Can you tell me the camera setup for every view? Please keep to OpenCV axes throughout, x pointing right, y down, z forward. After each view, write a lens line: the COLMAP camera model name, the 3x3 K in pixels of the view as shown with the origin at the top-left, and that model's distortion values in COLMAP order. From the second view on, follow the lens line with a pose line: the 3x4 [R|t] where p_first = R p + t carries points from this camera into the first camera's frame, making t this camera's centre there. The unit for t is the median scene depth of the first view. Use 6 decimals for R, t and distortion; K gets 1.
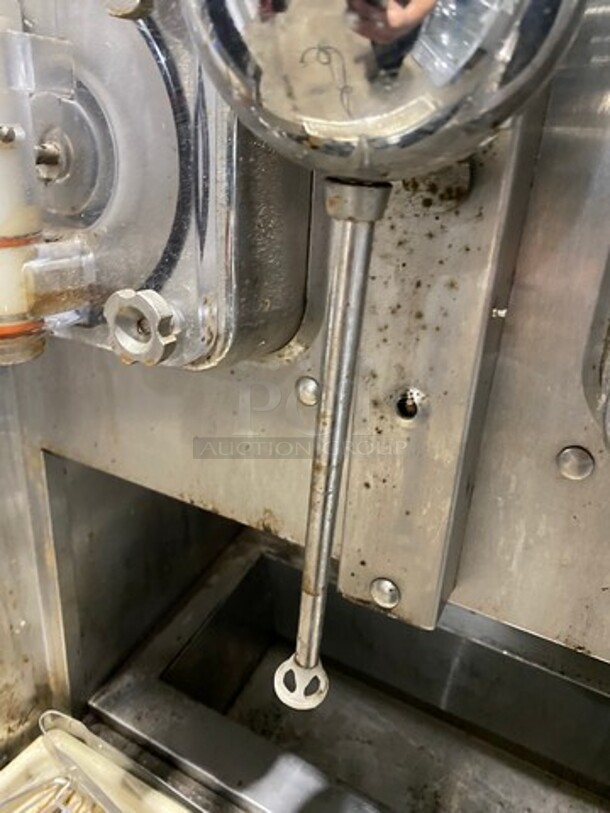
lens RADIAL K [[615.8, 0, 319.8], [0, 615.8, 399.8], [0, 0, 1]] dist [0.012077, -0.021111]
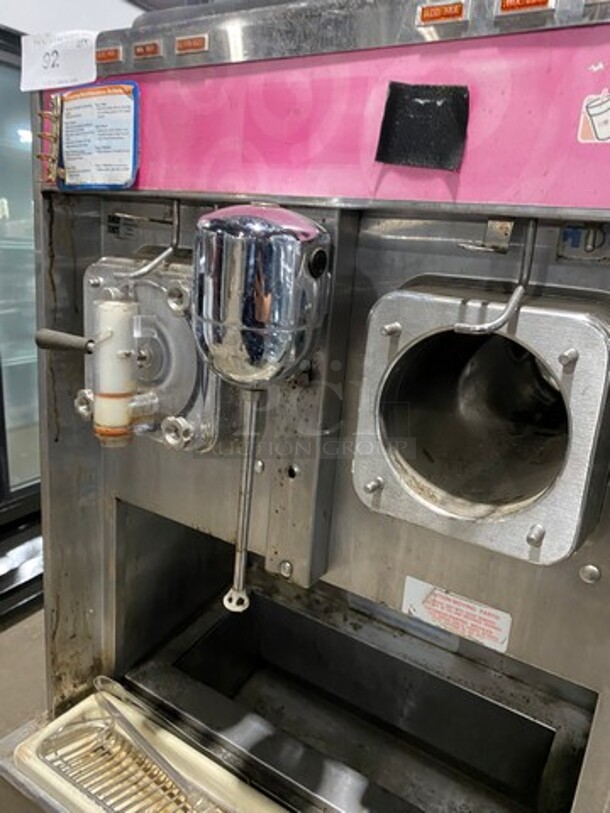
lens RADIAL K [[615.8, 0, 318.9], [0, 615.8, 390.9], [0, 0, 1]] dist [0.012077, -0.021111]
pose [[0.997248, 0.029159, -0.068167, 0.354758], [-0.040332, 0.984830, -0.168770, 0.084410], [0.062211, 0.171054, 0.983296, -1.129766]]
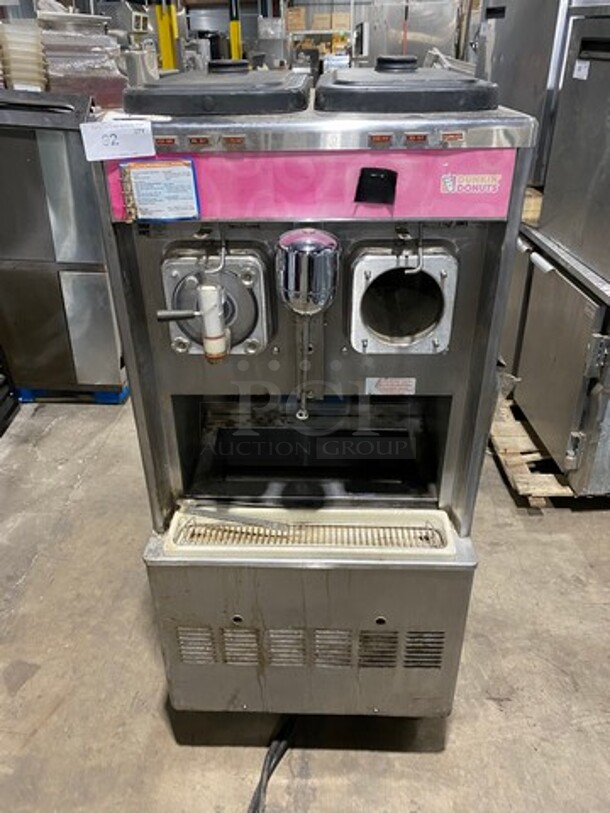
lens RADIAL K [[615.8, 0, 303.1], [0, 615.8, 399.4], [0, 0, 1]] dist [0.012077, -0.021111]
pose [[0.894642, -0.286512, 0.342821, -1.396181], [0.240597, 0.955500, 0.170682, -0.369585], [-0.376468, -0.070217, 0.923765, -2.845934]]
